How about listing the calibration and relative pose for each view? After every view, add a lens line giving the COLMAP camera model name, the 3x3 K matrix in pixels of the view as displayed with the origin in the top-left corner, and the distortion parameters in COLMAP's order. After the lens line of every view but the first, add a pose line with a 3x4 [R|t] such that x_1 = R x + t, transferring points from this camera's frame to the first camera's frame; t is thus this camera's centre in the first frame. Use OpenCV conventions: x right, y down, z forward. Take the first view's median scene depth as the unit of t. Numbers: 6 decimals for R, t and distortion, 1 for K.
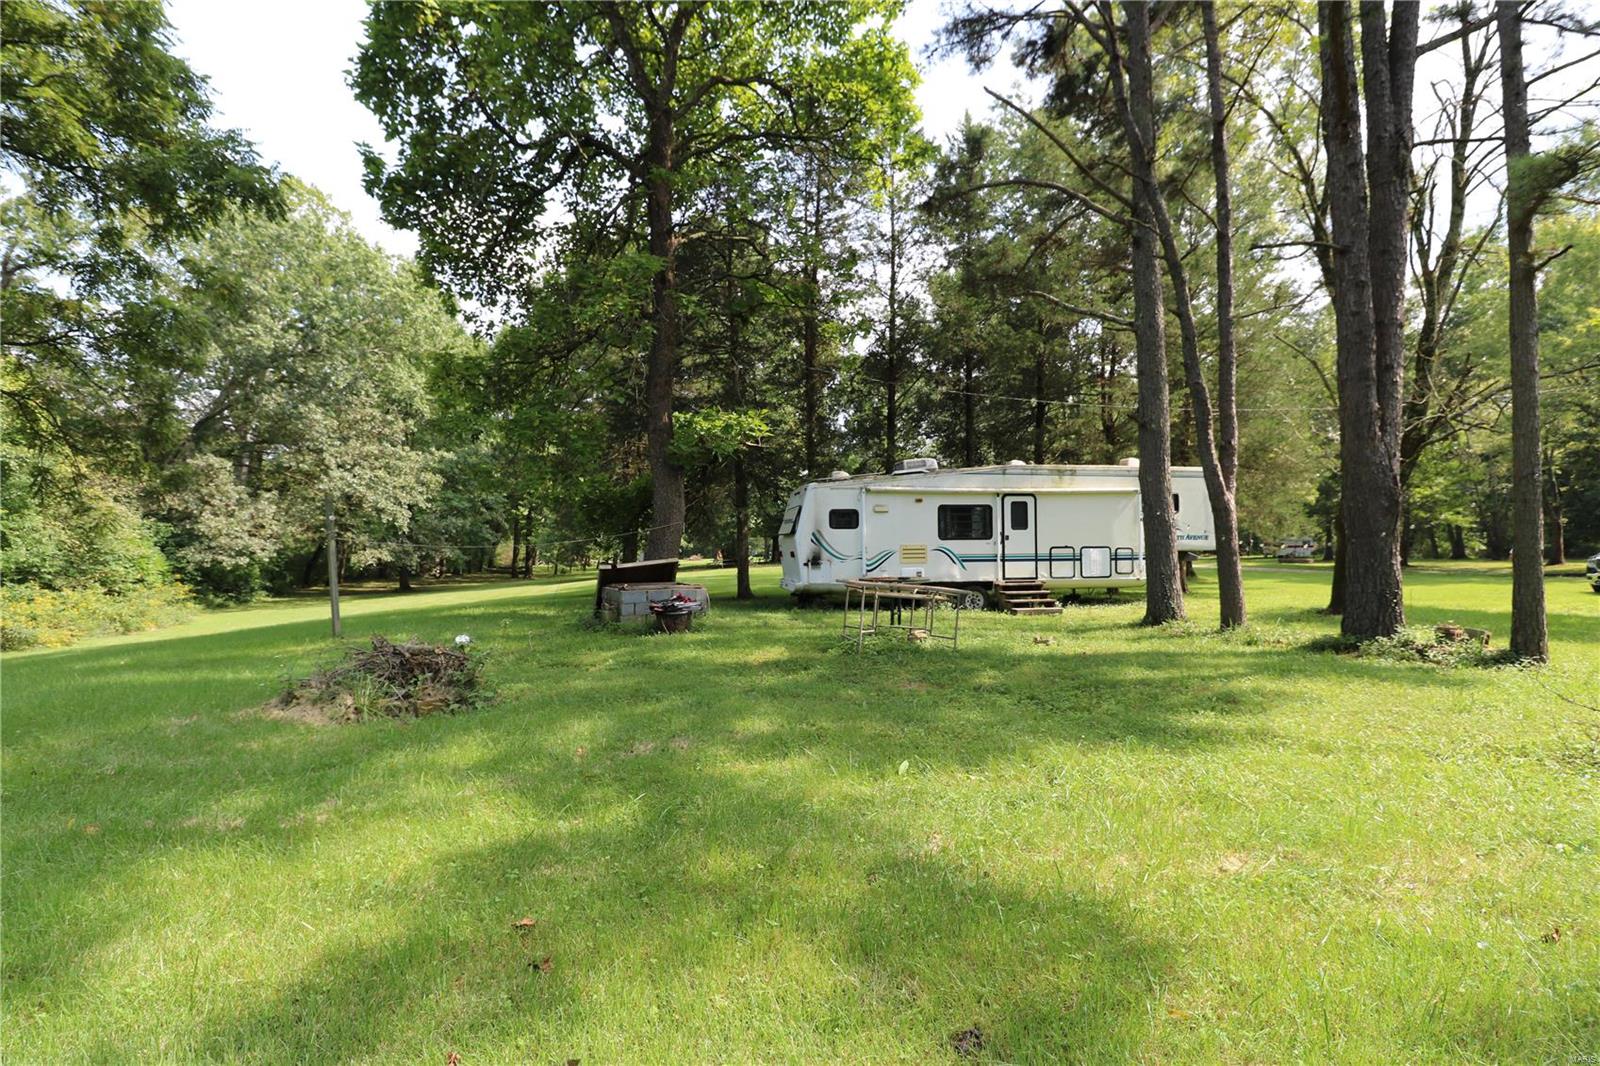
lens RADIAL K [[736.5, 0, 807.2], [0, 736.5, 528.8], [0, 0, 1]] dist [0.000232, -0.012082]
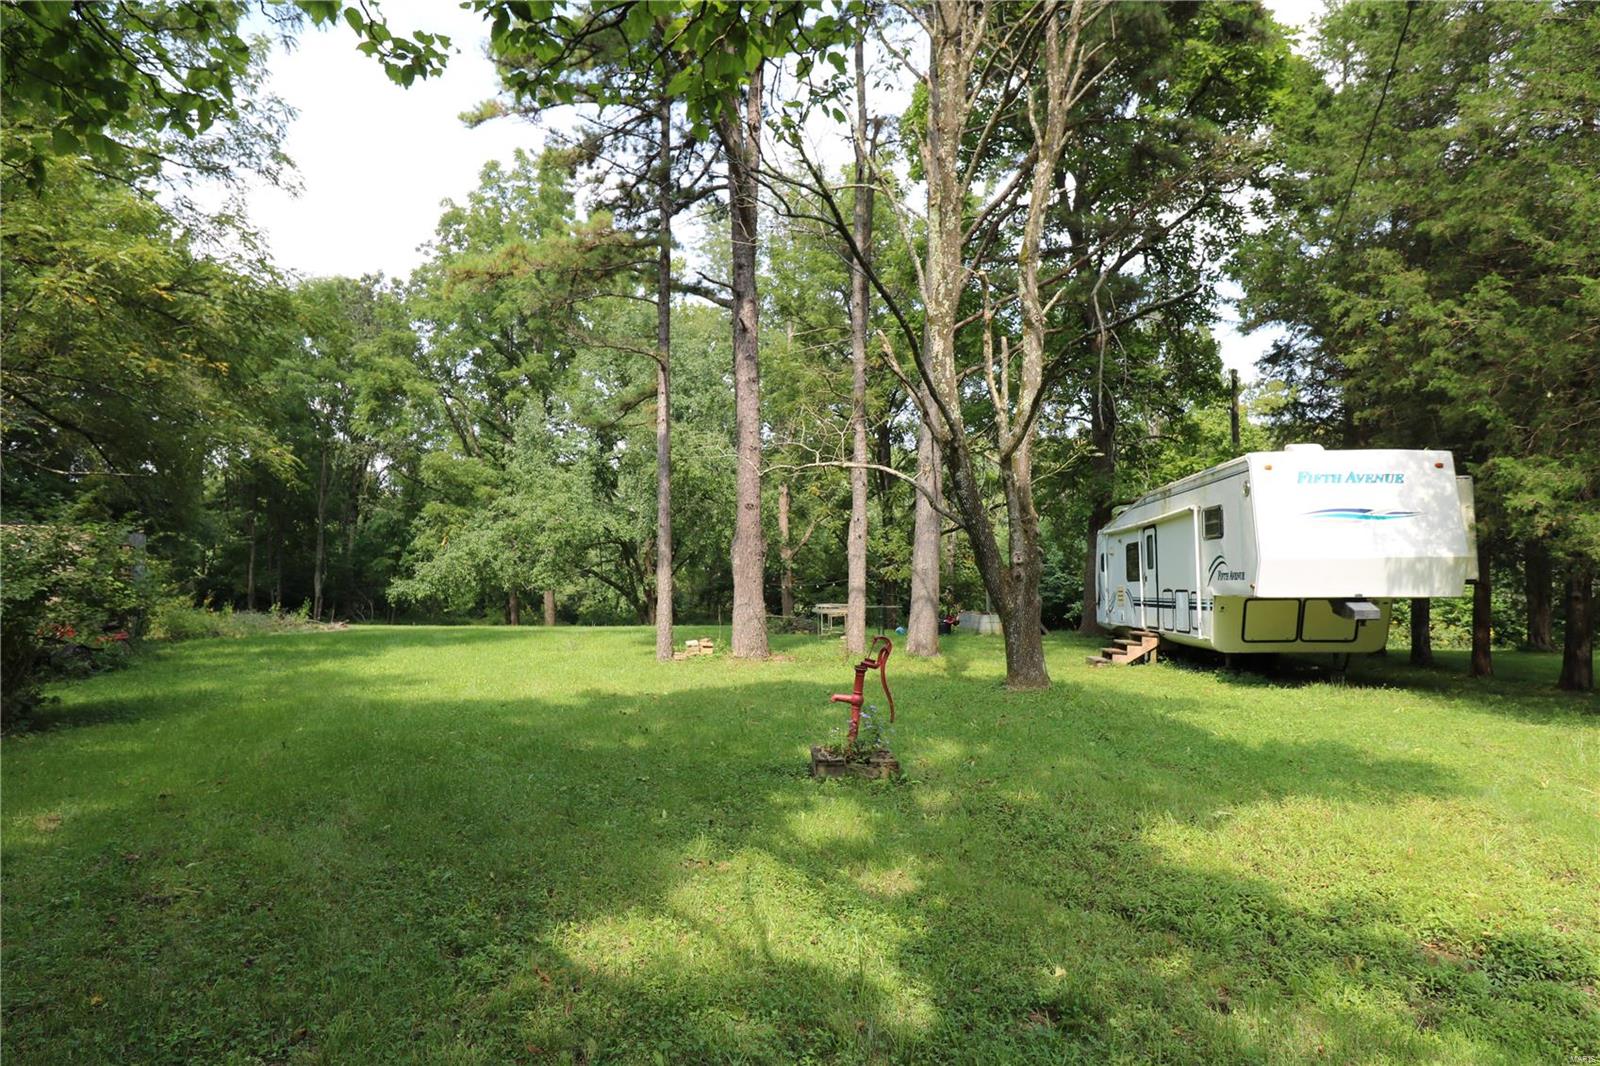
lens RADIAL K [[902.7, 0, 806.0], [0, 902.7, 526.4], [0, 0, 1]] dist [0.007020, -0.014480]
pose [[-0.222807, -0.064309, -0.972739, 1.352533], [0.008553, 0.997654, -0.067915, 0.019748], [0.974825, -0.023451, -0.221735, 0.836917]]
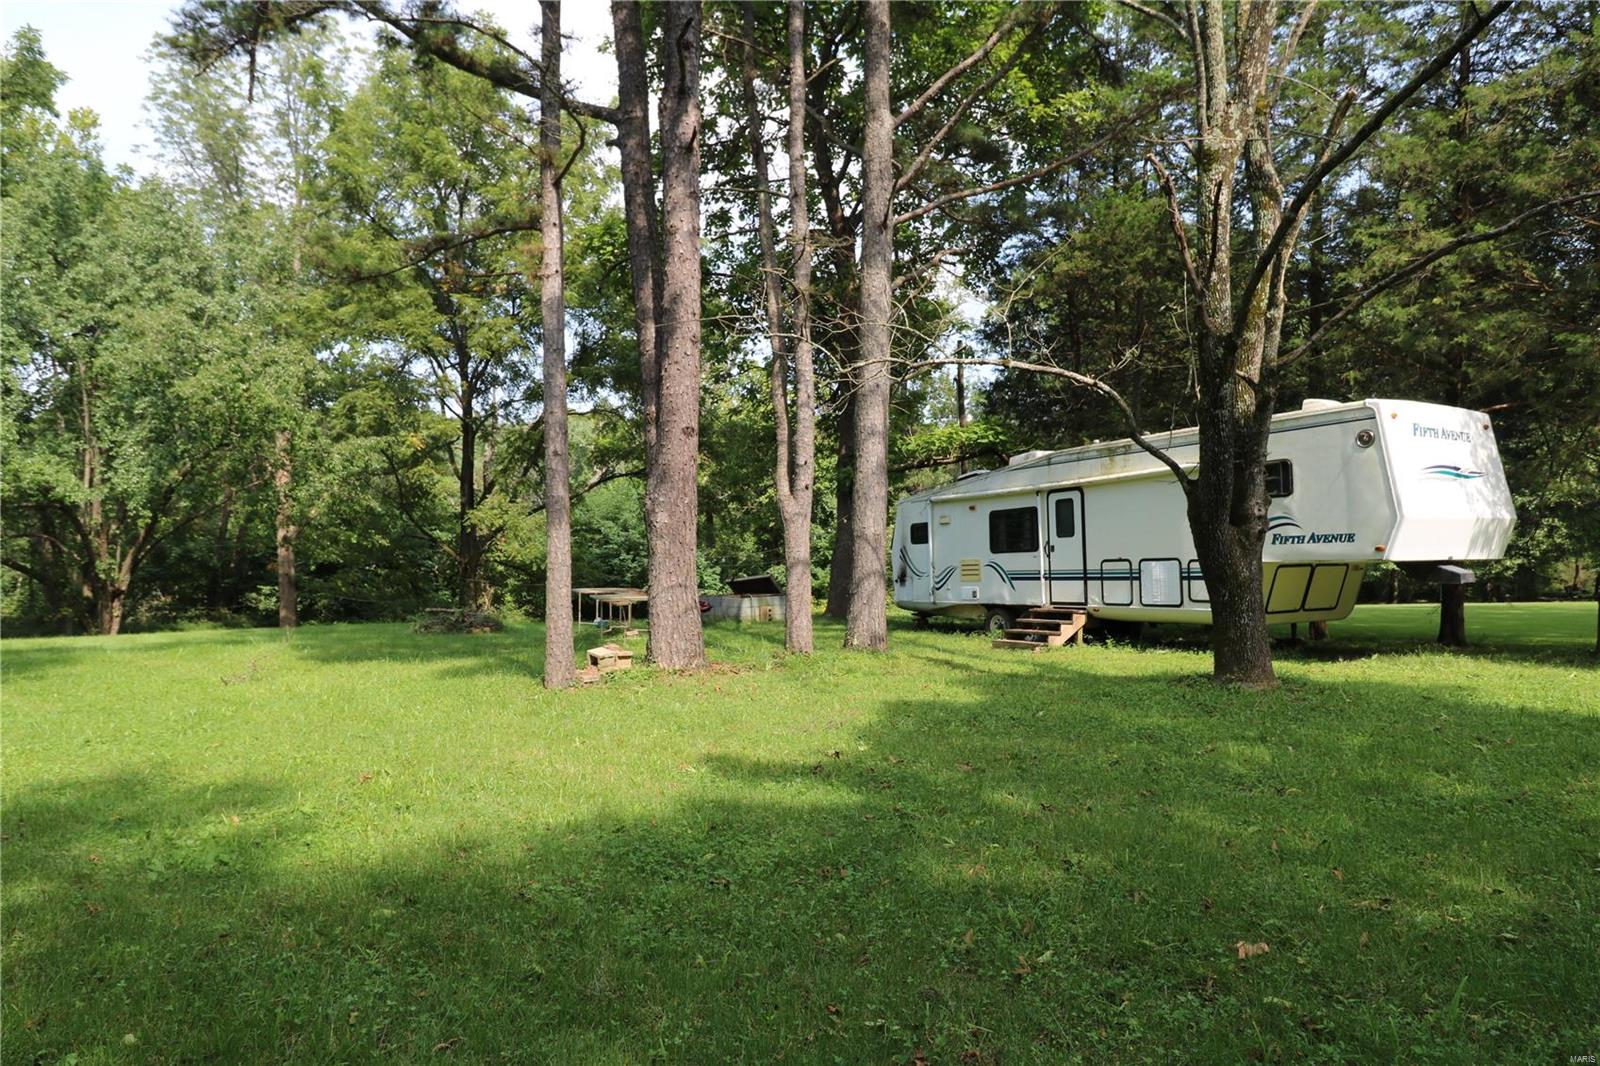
lens RADIAL K [[902.7, 0, 806.0], [0, 902.7, 526.4], [0, 0, 1]] dist [0.007020, -0.014480]
pose [[0.349736, -0.049861, -0.935521, 1.030012], [0.021756, 0.998746, -0.045097, 0.025339], [0.936596, -0.004581, 0.350382, 0.433112]]
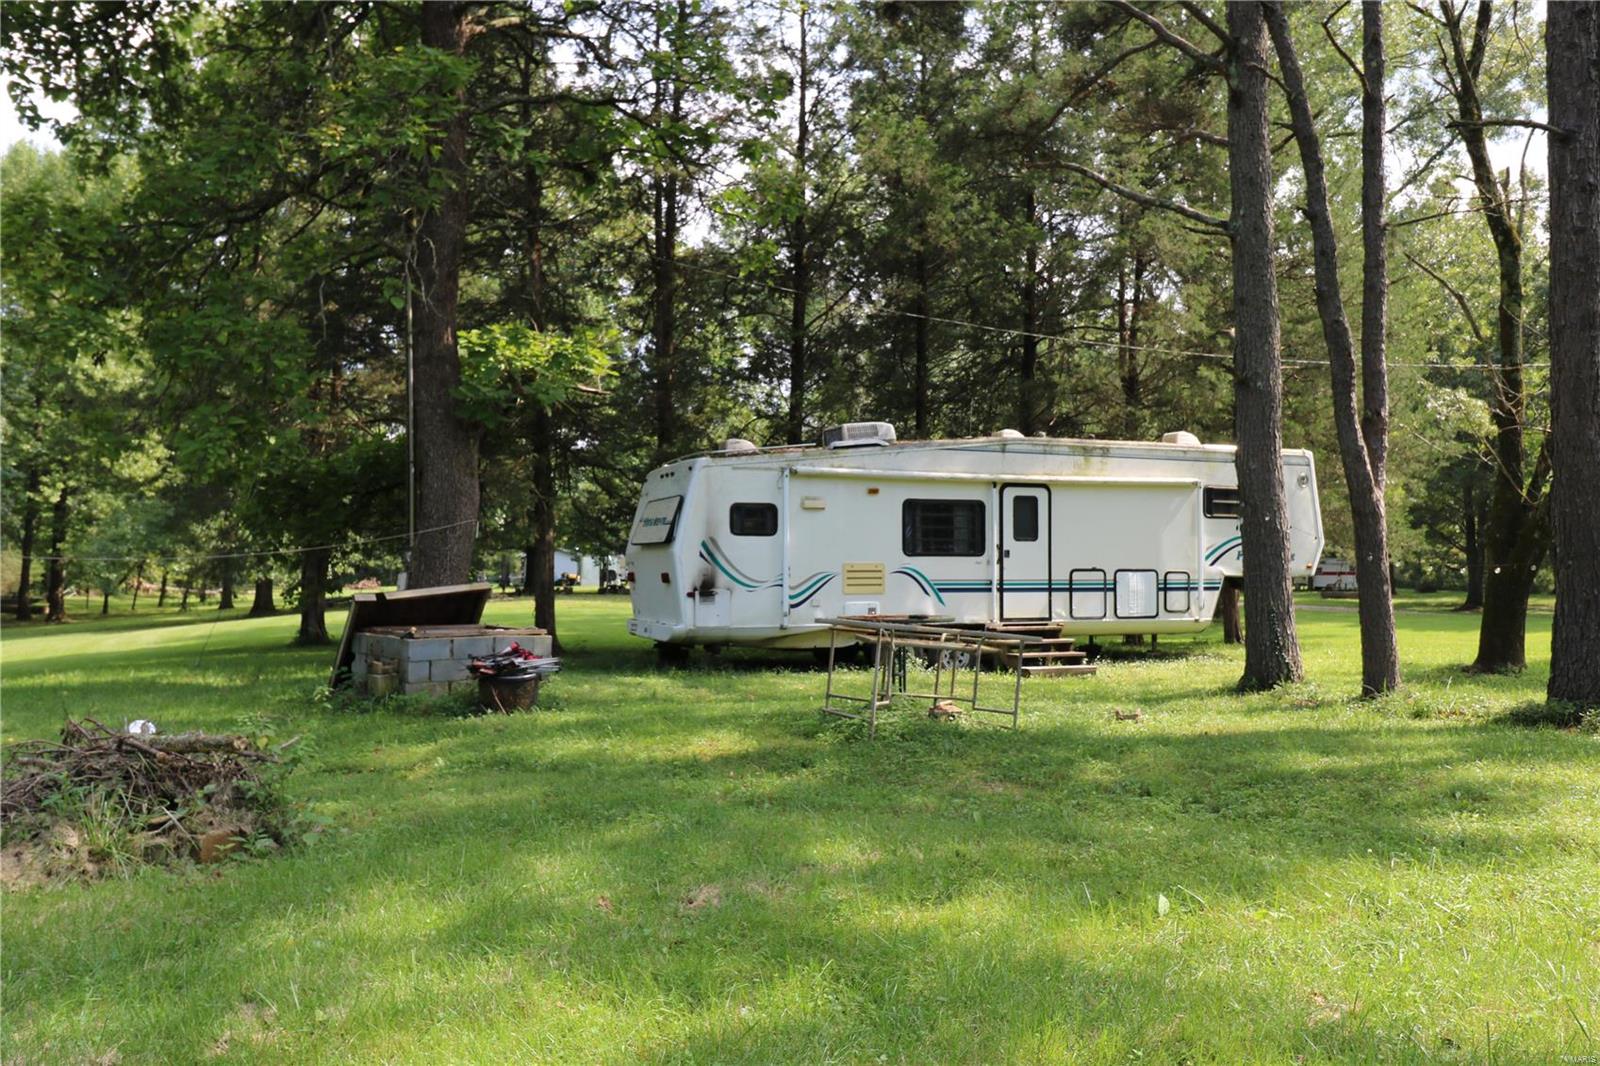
lens RADIAL K [[1250.5, 0, 794.3], [0, 1250.5, 529.2], [0, 0, 1]] dist [0.015696, -0.008264]
pose [[0.980861, 0.015167, 0.194119, -0.109316], [-0.013869, 0.999871, -0.008043, 0.002318], [-0.194216, 0.005197, 0.980945, -0.004251]]
